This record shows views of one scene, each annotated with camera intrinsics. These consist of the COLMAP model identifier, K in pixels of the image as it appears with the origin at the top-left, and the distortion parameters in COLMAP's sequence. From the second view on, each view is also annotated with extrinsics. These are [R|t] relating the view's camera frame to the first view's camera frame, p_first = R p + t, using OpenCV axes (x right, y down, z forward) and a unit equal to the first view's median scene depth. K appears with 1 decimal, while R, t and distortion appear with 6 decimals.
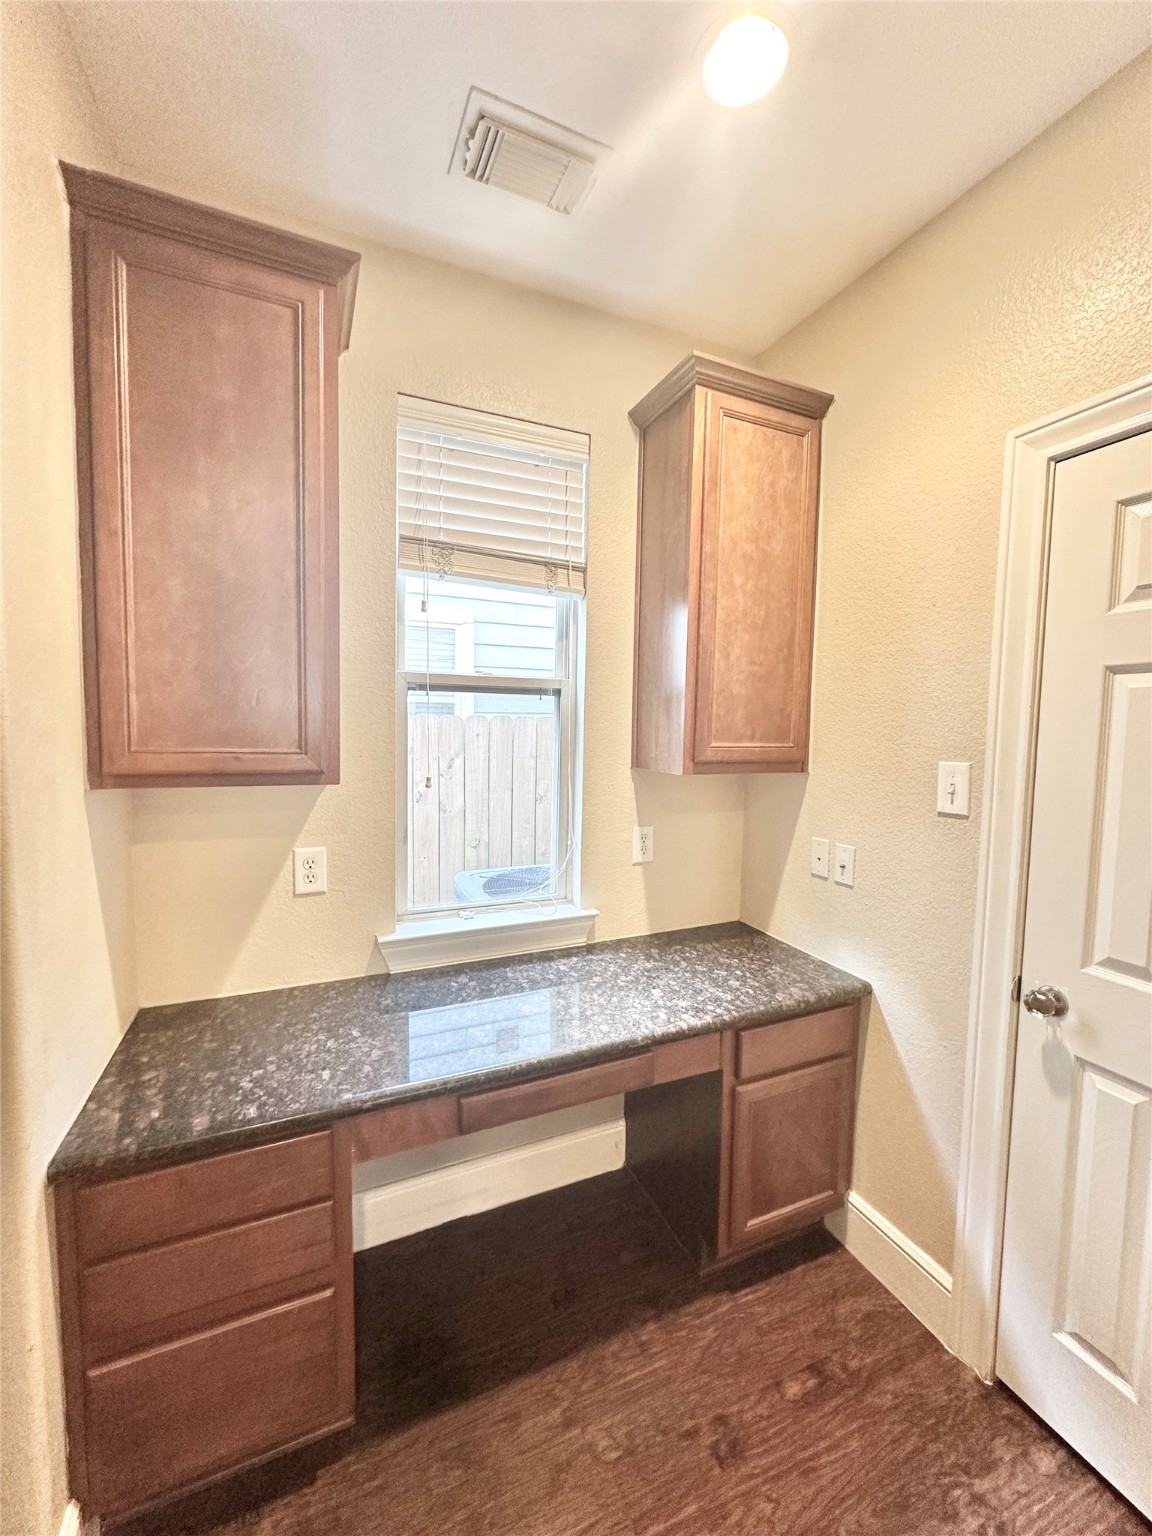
lens RADIAL K [[611.4, 0, 577.5], [0, 611.4, 769.1], [0, 0, 1]] dist [-0.002890, 0.000977]
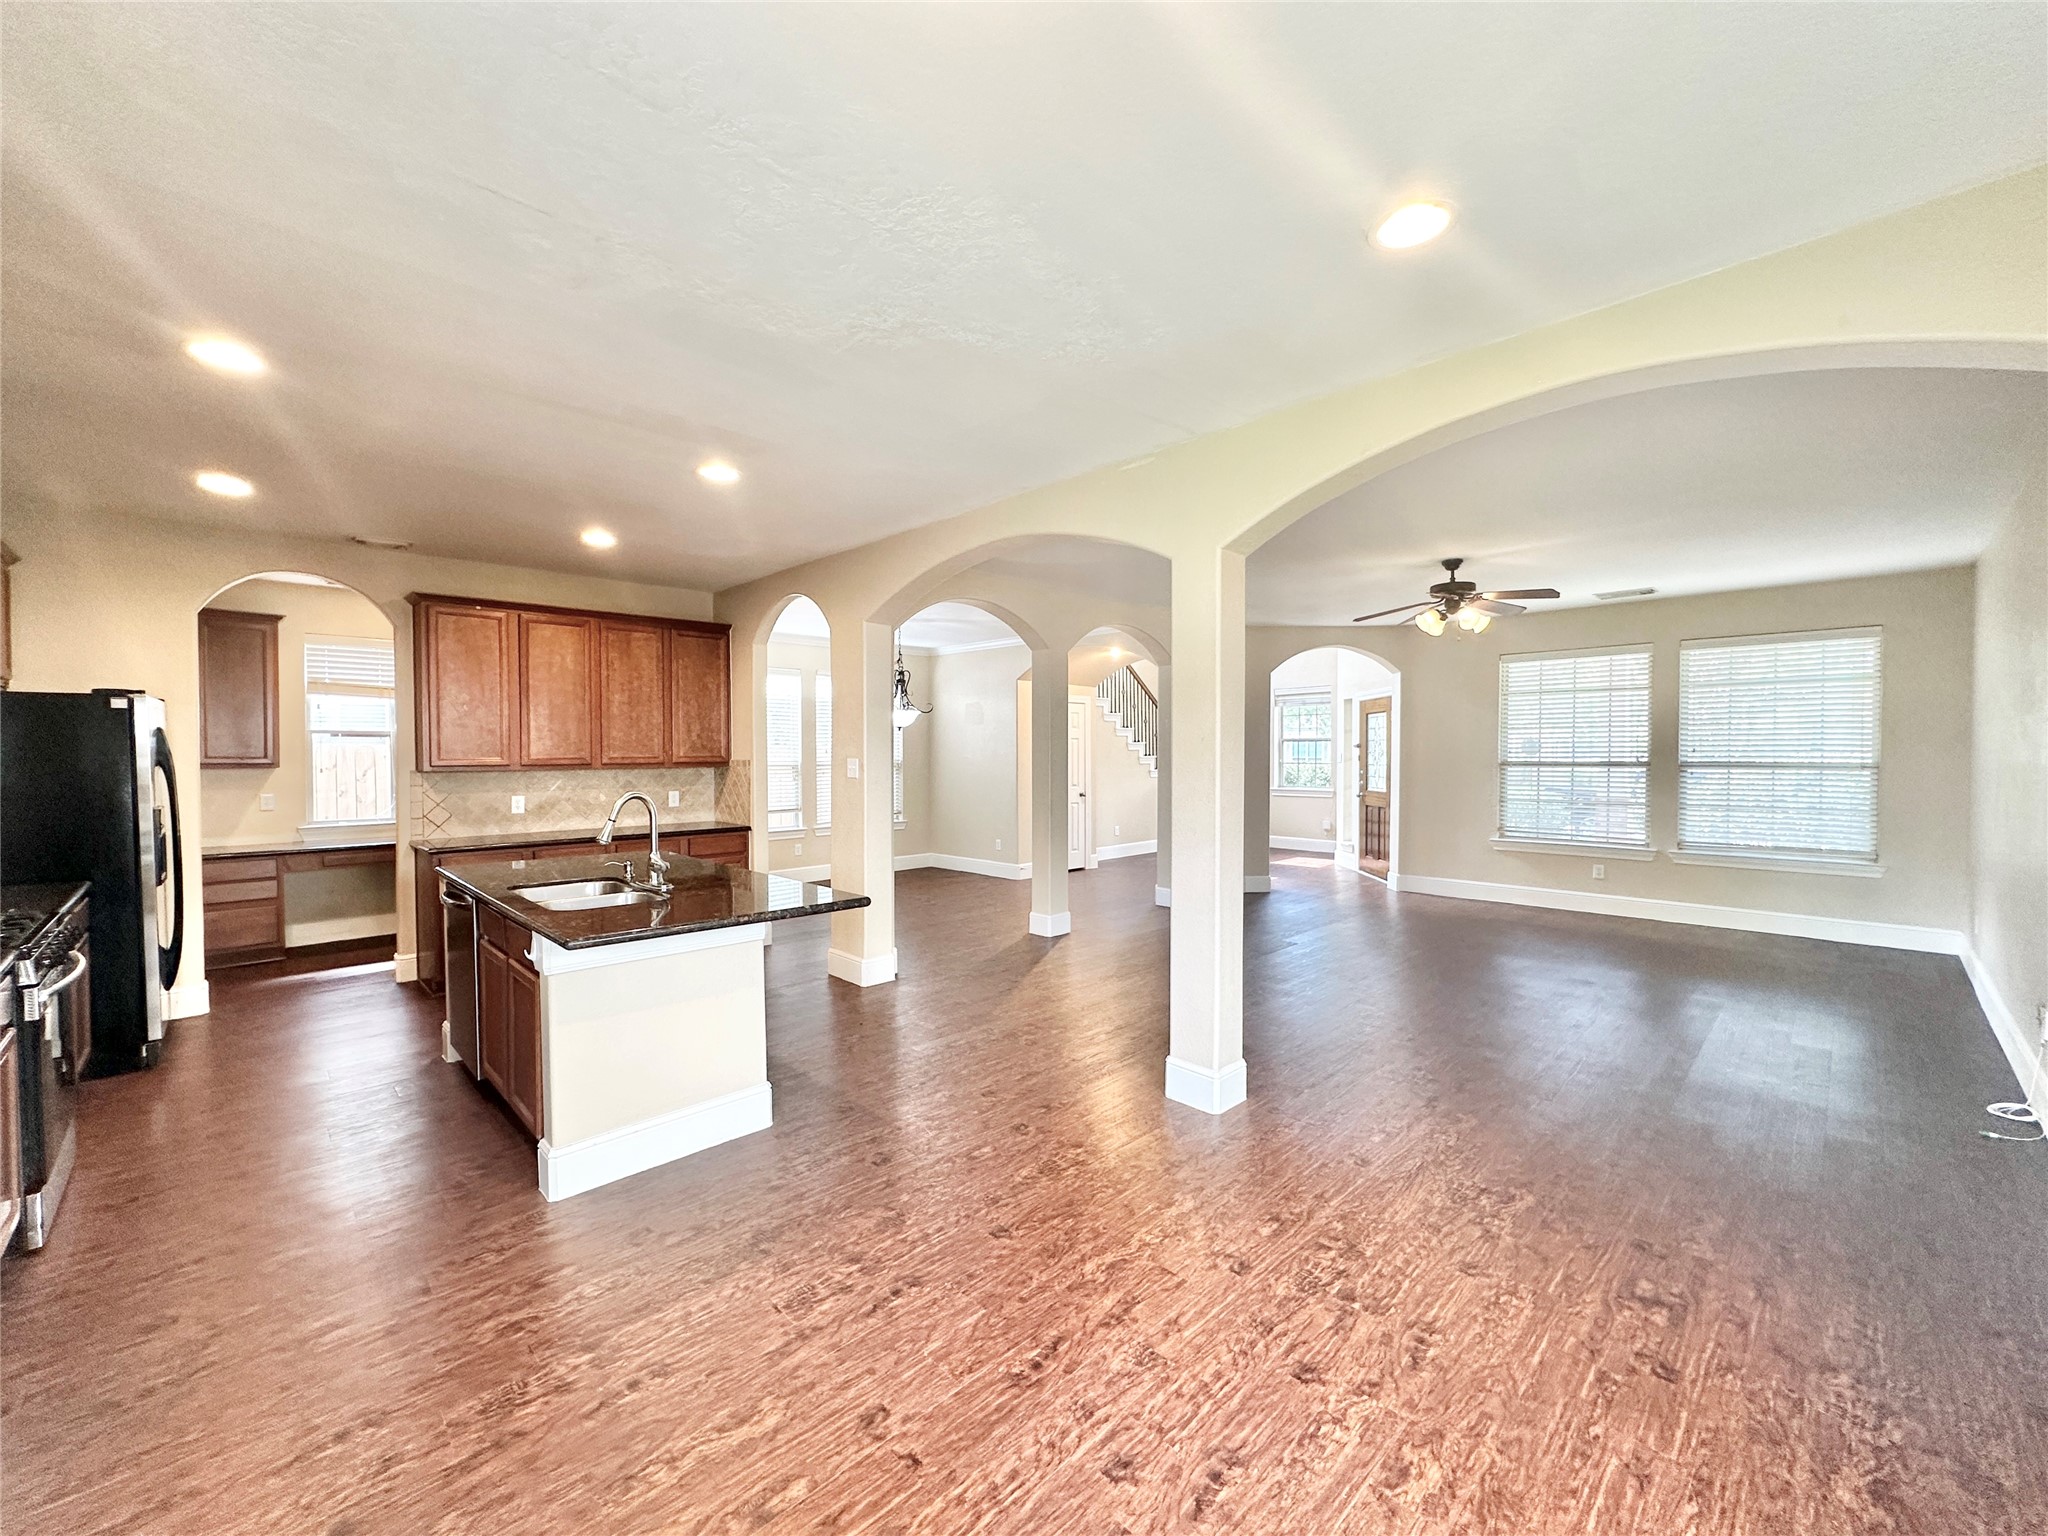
lens RADIAL K [[815.1, 0, 1025.0], [0, 815.1, 763.8], [0, 0, 1]] dist [-0.002890, 0.000977]
pose [[0.935372, -0.022840, 0.352927, 1.414959], [0.039636, 0.998396, -0.040436, 0.257728], [-0.351437, 0.051811, 0.934777, -3.503323]]
